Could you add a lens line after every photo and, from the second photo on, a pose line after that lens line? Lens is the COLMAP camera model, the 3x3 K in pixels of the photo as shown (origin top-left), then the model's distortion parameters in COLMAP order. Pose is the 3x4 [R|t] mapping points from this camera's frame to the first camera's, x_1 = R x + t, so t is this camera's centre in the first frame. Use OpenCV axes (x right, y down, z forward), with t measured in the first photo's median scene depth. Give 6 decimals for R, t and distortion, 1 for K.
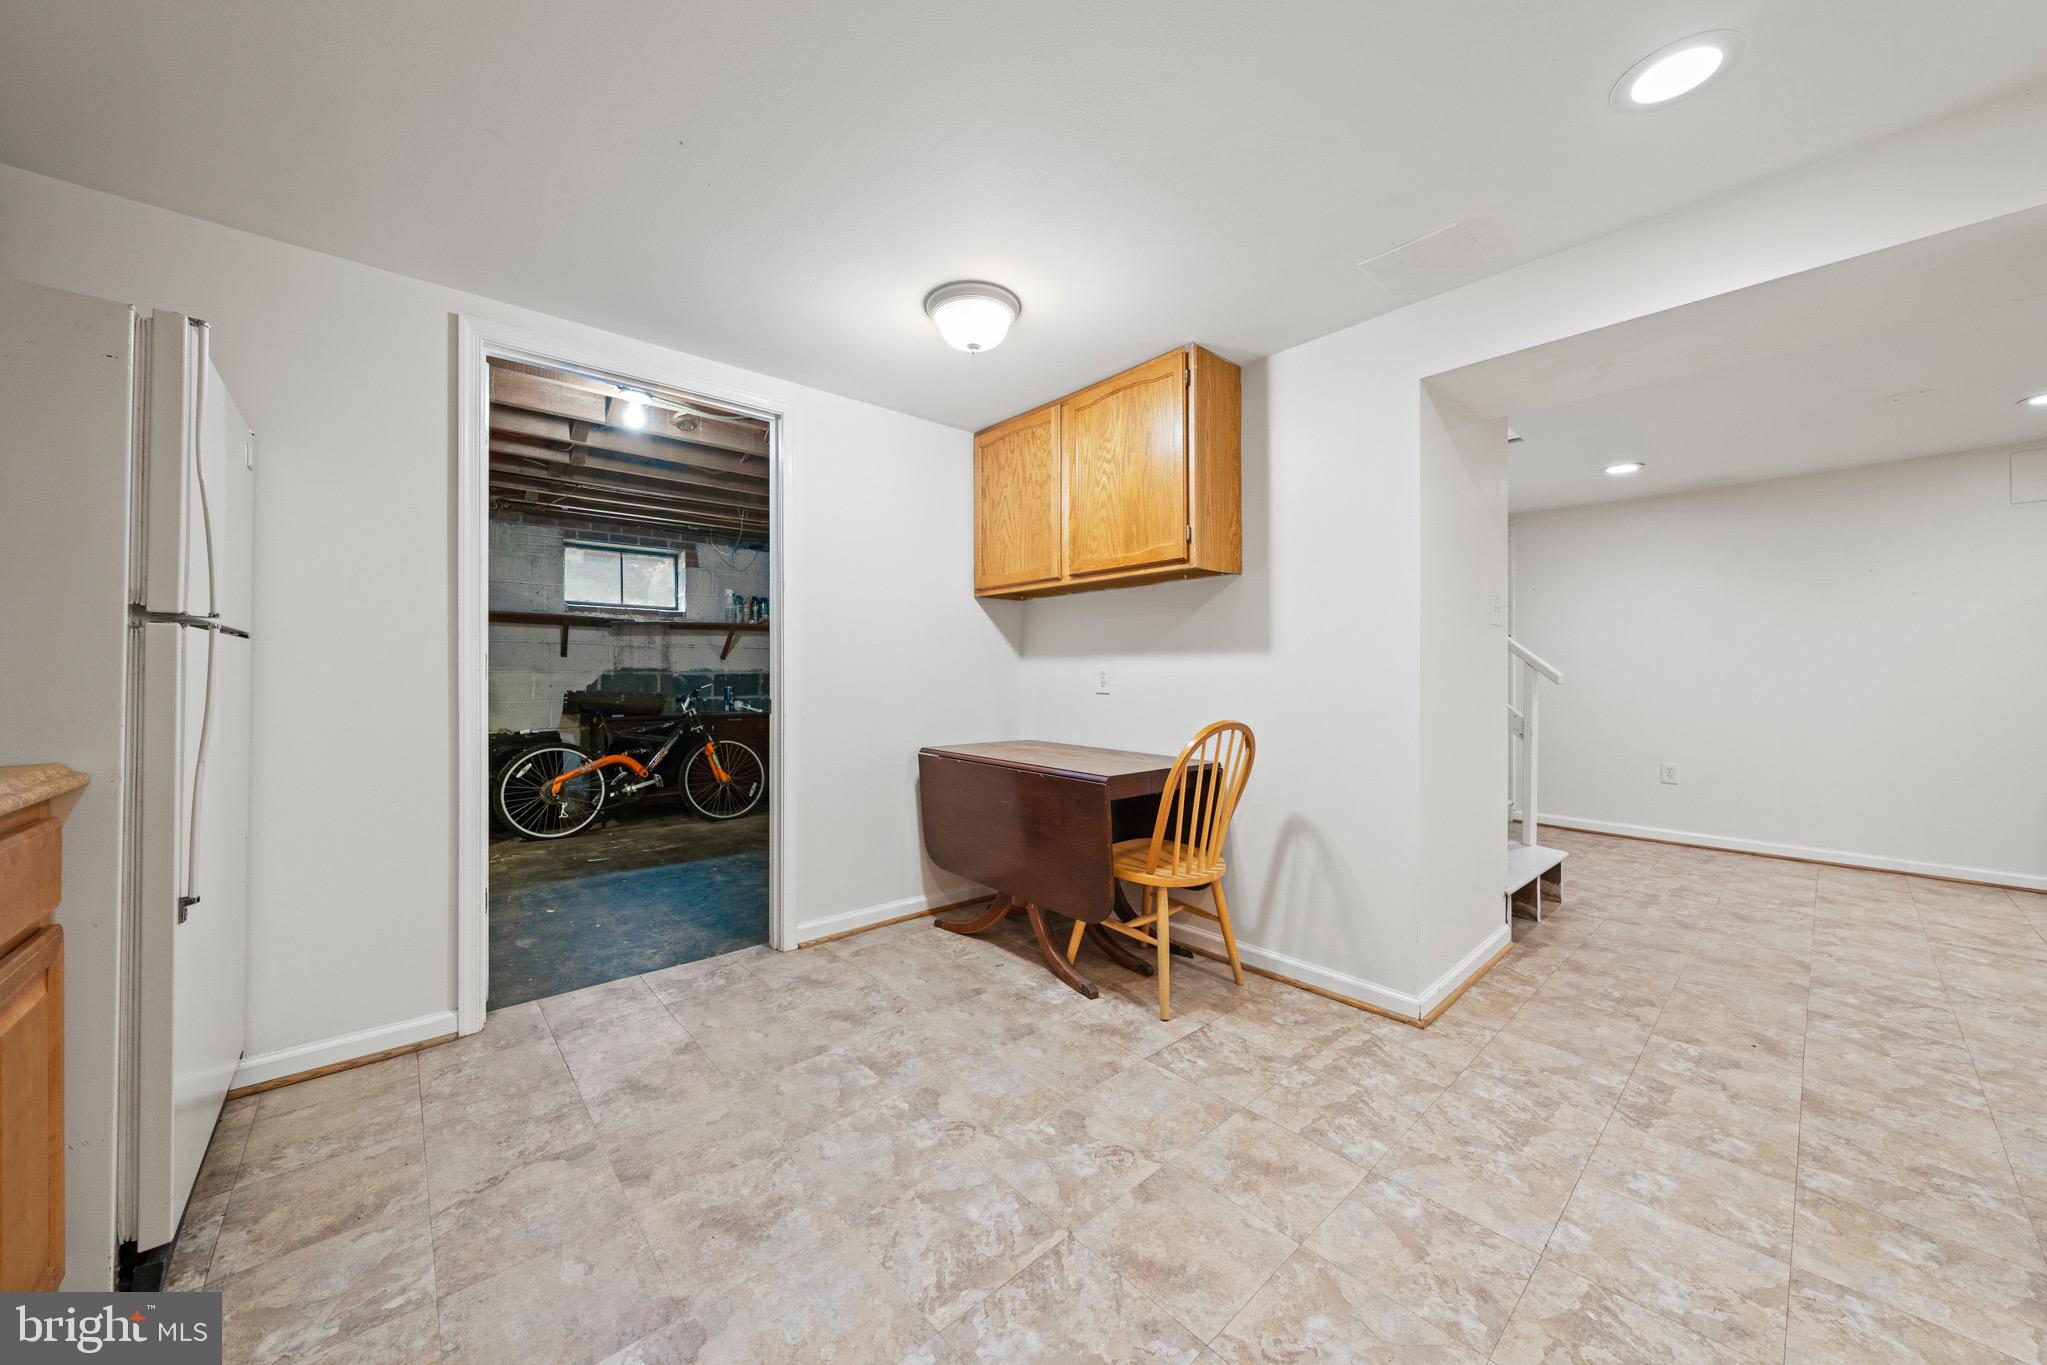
lens RADIAL K [[709.2, 0, 1016.6], [0, 709.2, 678.9], [0, 0, 1]] dist [-0.000069, 0.000015]
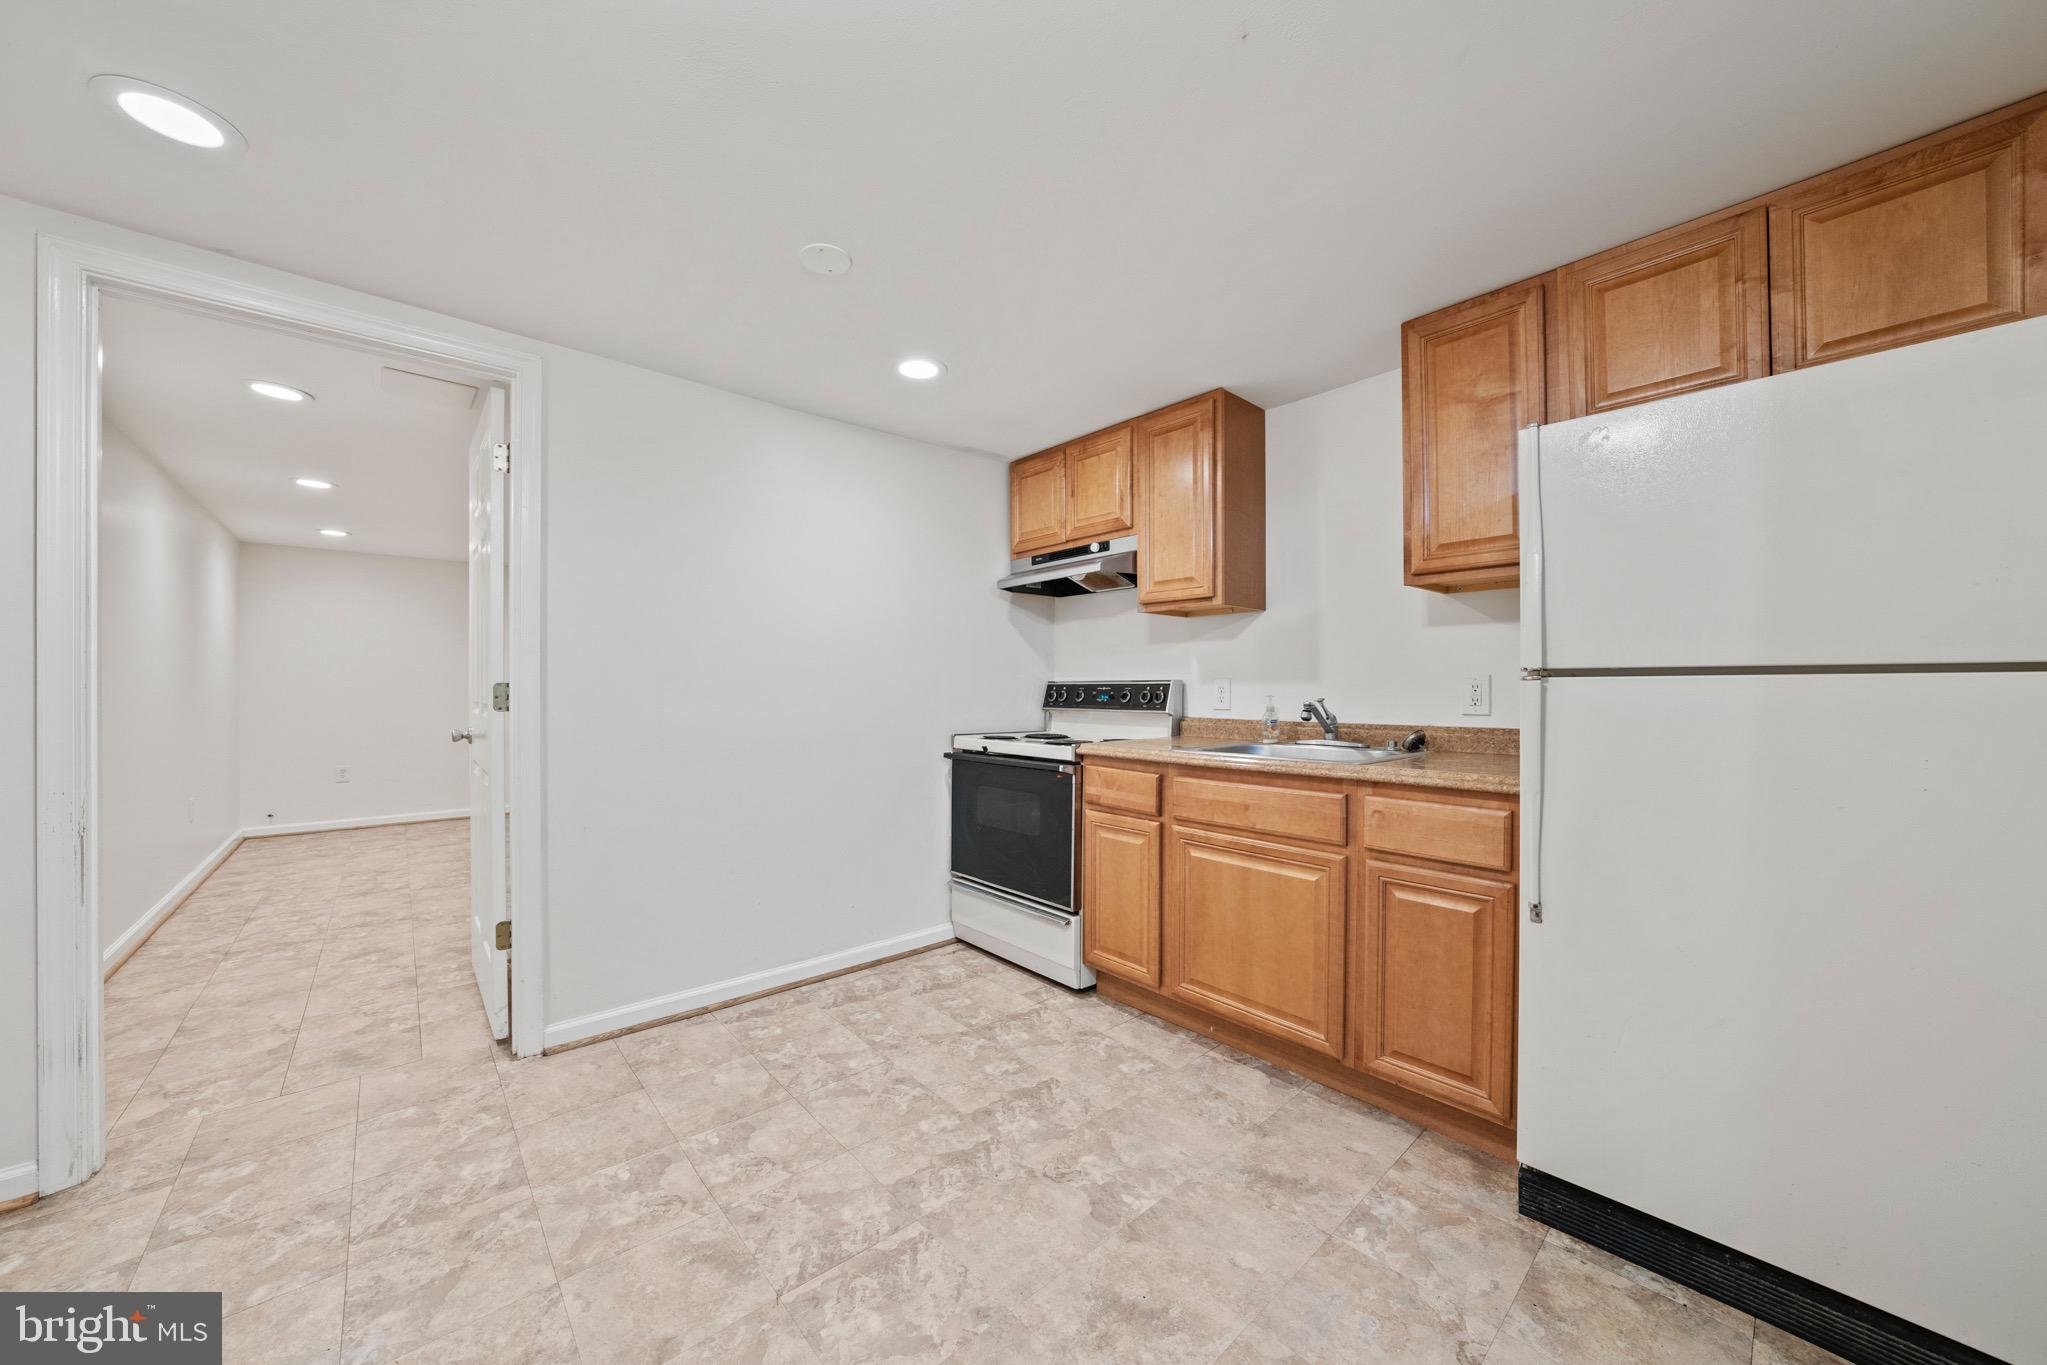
lens RADIAL K [[734.9, 0, 1029.1], [0, 734.9, 690.7], [0, 0, 1]] dist [-0.029936, 0.007283]
pose [[-0.999935, -0.000747, -0.011361, -0.242553], [-0.000863, 0.999948, 0.010178, -0.056124], [0.011353, 0.010187, -0.999884, 1.876510]]
